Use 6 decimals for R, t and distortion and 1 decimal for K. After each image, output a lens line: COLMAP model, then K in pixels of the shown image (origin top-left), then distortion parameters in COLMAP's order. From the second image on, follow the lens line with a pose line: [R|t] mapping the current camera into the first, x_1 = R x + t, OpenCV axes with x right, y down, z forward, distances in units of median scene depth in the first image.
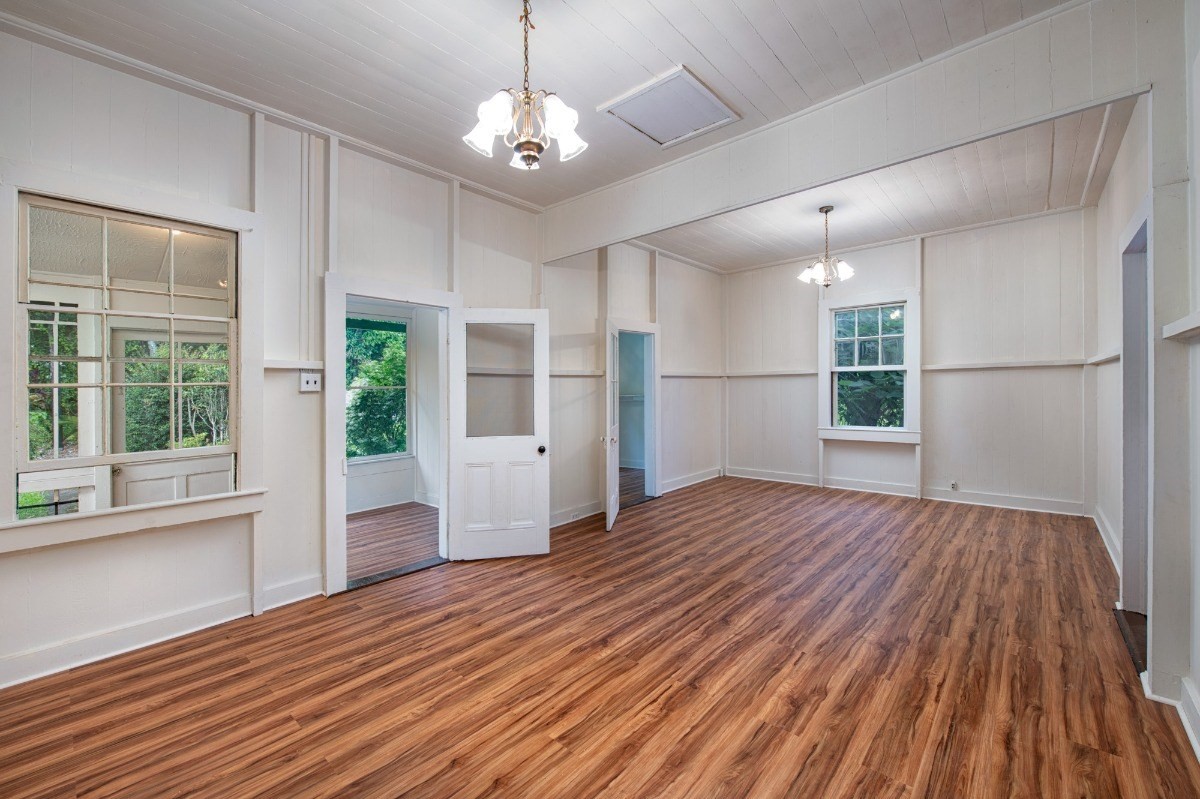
lens RADIAL K [[485.2, 0, 598.5], [0, 485.2, 390.2], [0, 0, 1]] dist [-0.001781, -0.000668]
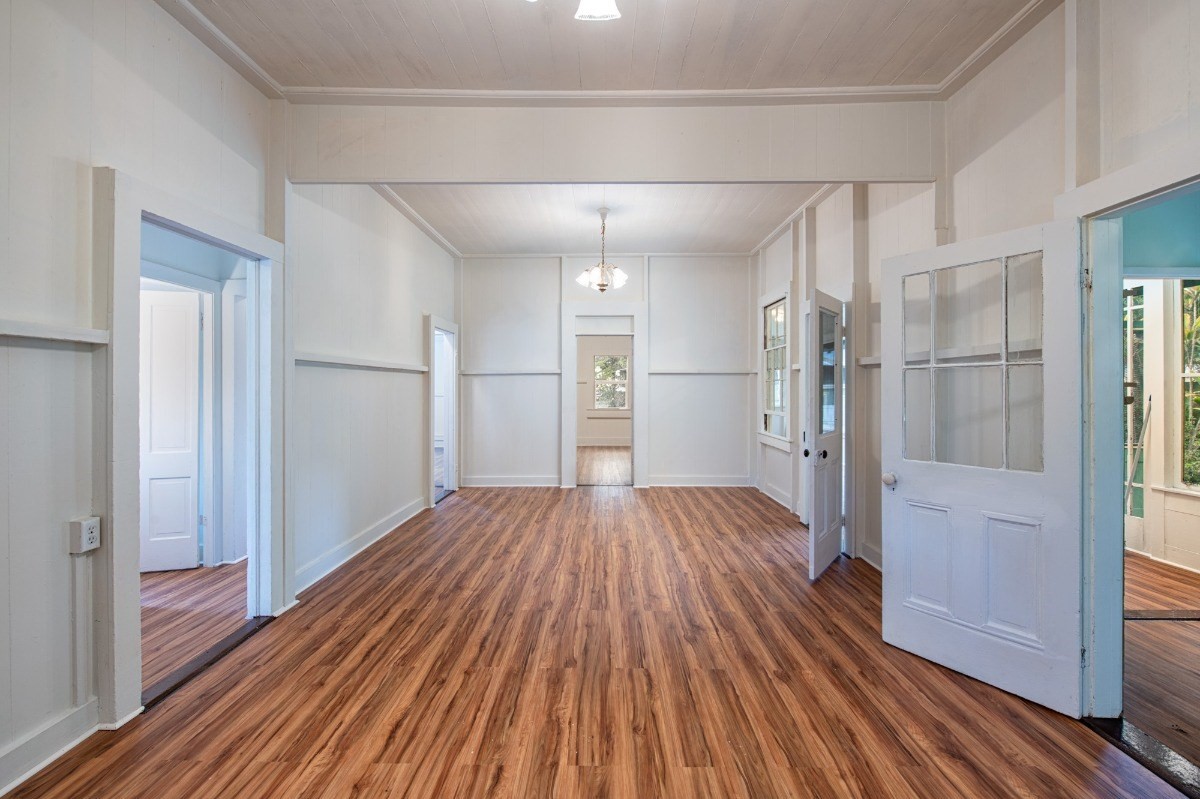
lens RADIAL K [[496.0, 0, 597.6], [0, 496.0, 390.1], [0, 0, 1]] dist [-0.011511, -0.000338]
pose [[-0.747899, 0.022331, -0.663437, 0.919579], [0.012737, 0.999733, 0.019292, -0.016960], [0.663691, 0.005979, -0.747983, 1.743984]]
